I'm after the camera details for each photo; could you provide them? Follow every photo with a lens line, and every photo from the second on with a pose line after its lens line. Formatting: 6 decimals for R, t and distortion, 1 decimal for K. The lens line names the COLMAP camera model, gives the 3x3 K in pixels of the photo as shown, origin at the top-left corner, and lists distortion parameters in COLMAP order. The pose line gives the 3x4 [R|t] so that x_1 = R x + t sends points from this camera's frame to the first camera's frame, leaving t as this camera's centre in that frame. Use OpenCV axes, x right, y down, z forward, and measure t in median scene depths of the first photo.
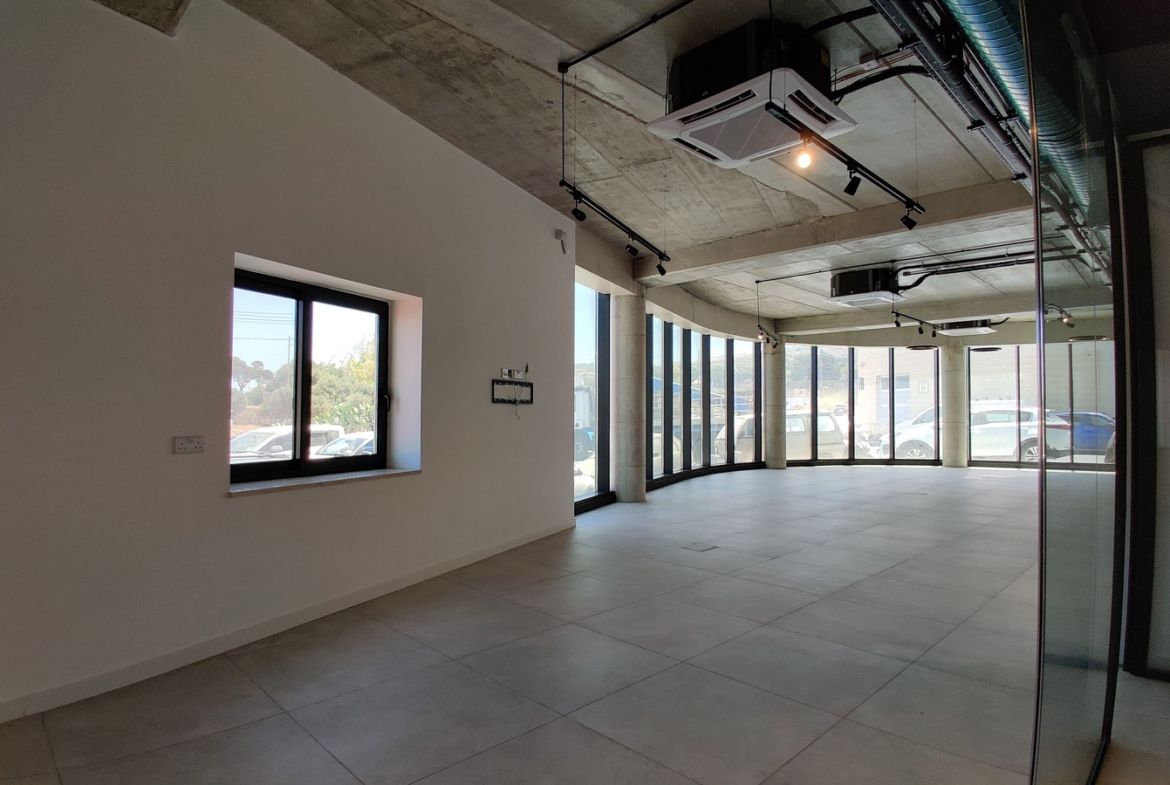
lens RADIAL K [[632.4, 0, 601.0], [0, 632.4, 399.5], [0, 0, 1]] dist [-0.001977, -0.000530]
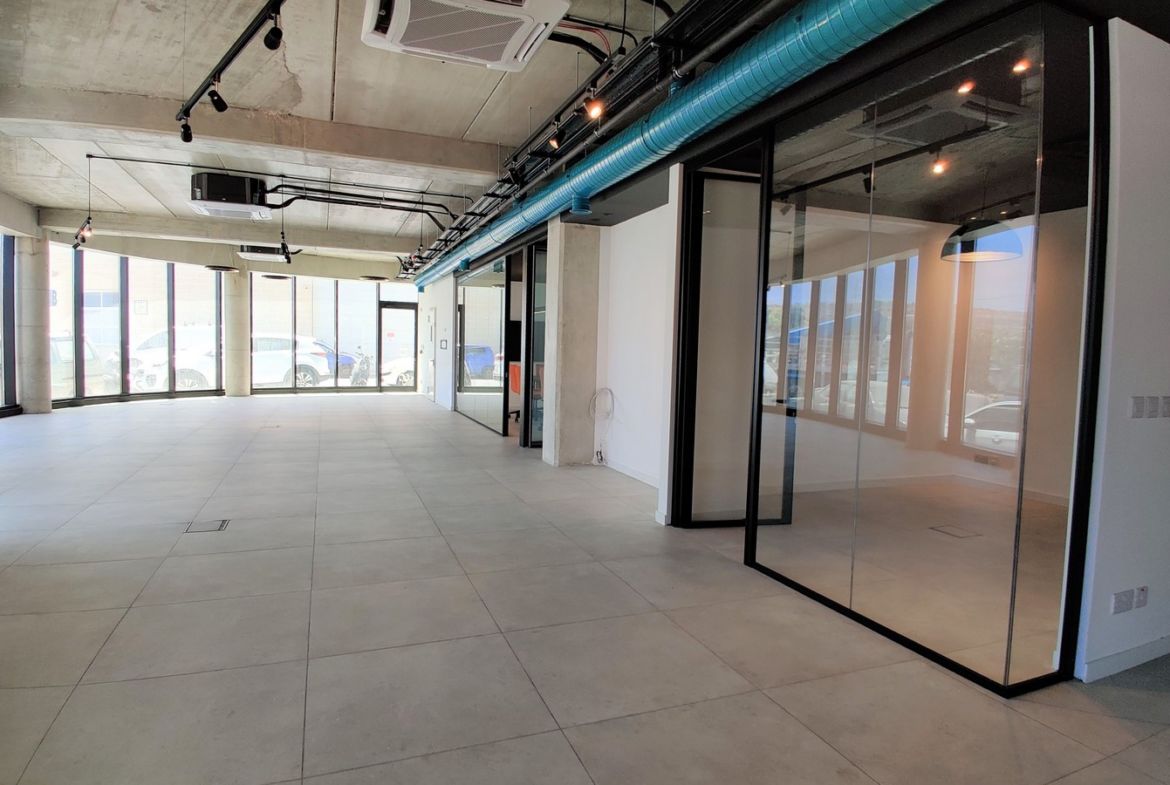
lens RADIAL K [[653.7, 0, 579.7], [0, 653.7, 391.3], [0, 0, 1]] dist [0.046370, -0.077964]
pose [[0.411936, -0.052446, 0.909702, -0.149492], [-0.043739, 0.996053, 0.077231, -0.001026], [-0.910162, -0.071604, 0.408017, 0.122615]]
